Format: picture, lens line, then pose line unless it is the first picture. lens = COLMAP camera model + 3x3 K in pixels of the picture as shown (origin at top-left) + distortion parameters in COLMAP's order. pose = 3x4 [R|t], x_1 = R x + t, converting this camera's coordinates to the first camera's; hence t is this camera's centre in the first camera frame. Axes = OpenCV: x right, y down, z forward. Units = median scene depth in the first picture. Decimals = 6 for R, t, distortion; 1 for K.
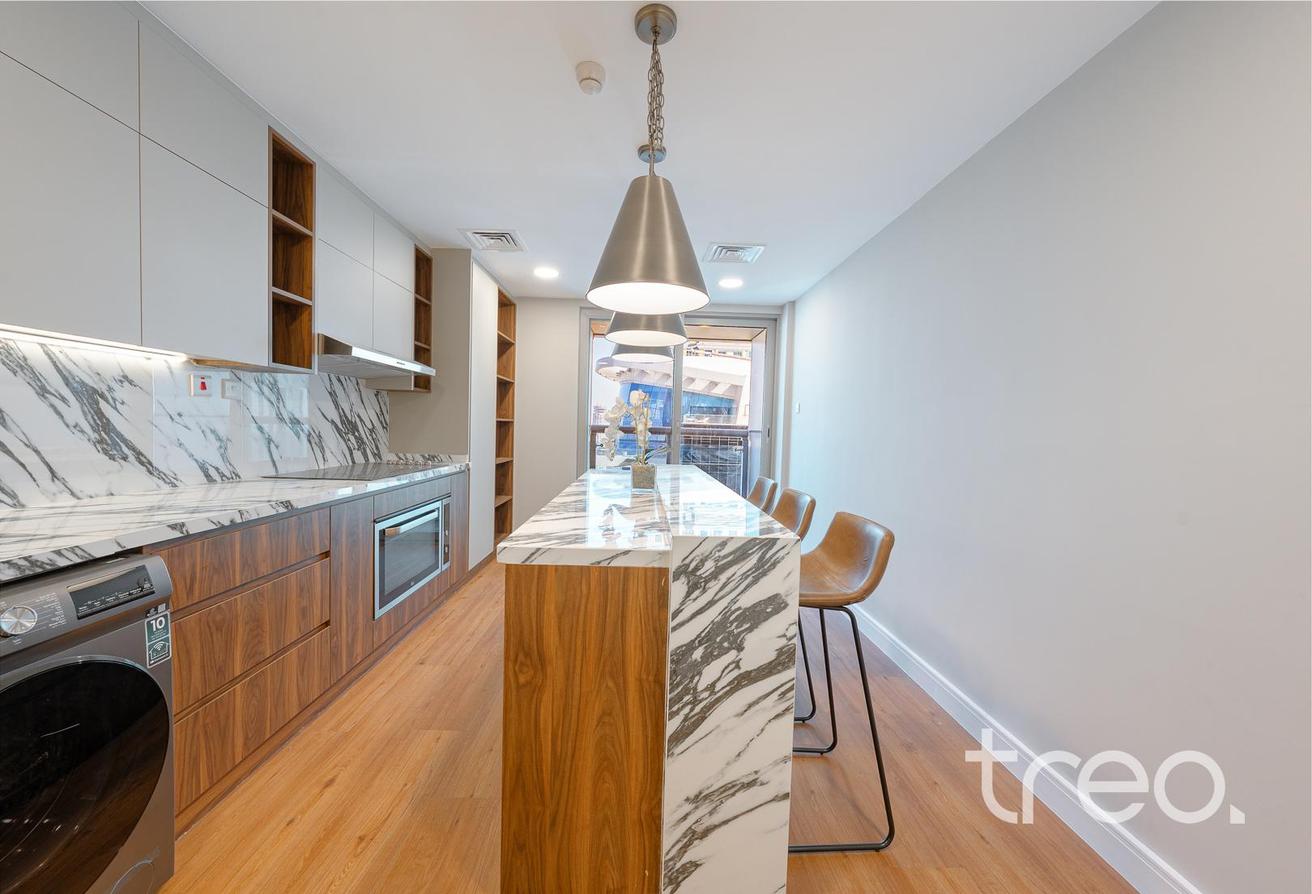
lens RADIAL K [[467.4, 0, 643.8], [0, 467.4, 446.9], [0, 0, 1]] dist [-0.003149, 0.000823]
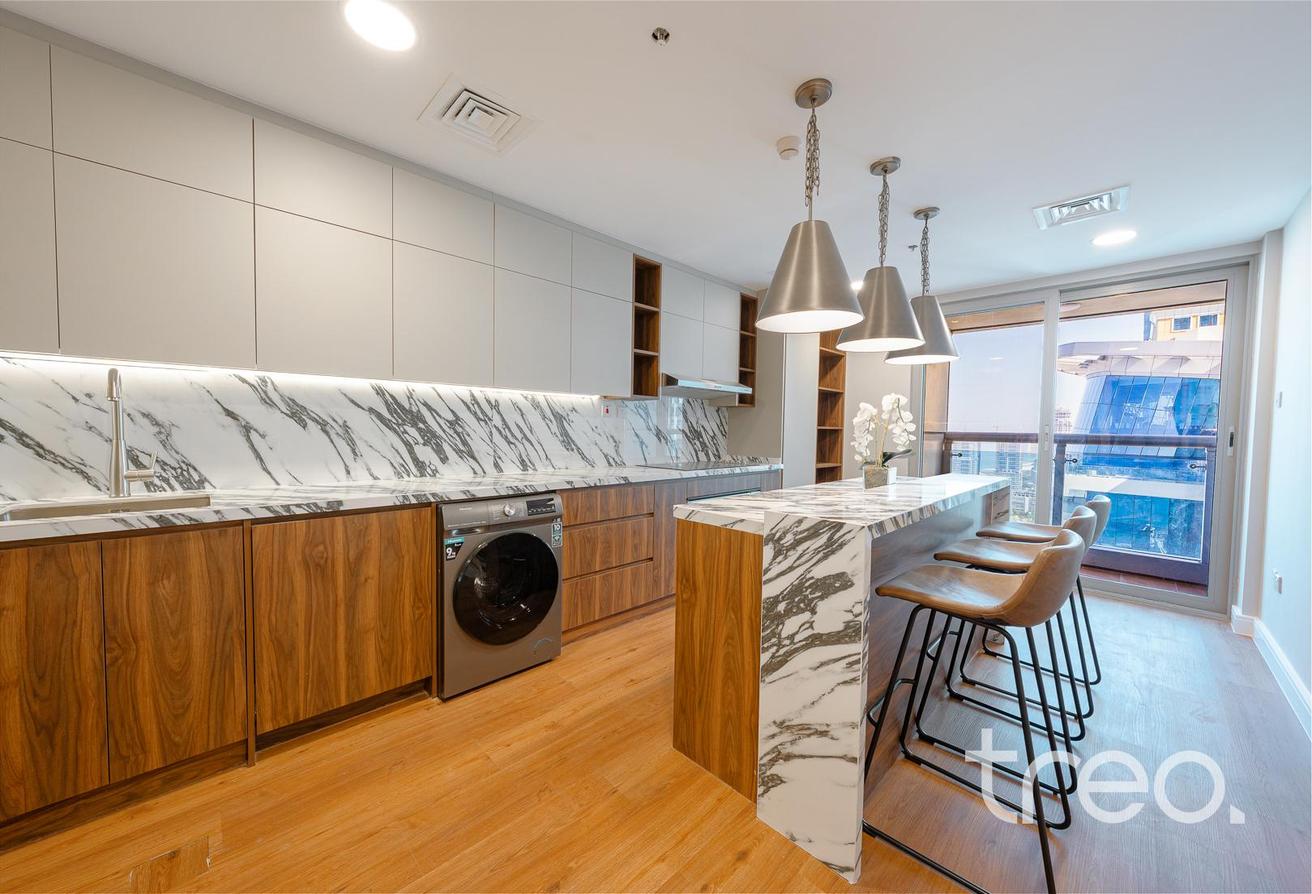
lens RADIAL K [[467.4, 0, 652.7], [0, 467.4, 445.3], [0, 0, 1]] dist [-0.003149, 0.000823]
pose [[0.681286, 0.006548, -0.731989, 0.622185], [-0.025916, 0.999549, -0.015179, 0.028110], [0.731559, 0.029312, 0.681148, -0.095222]]
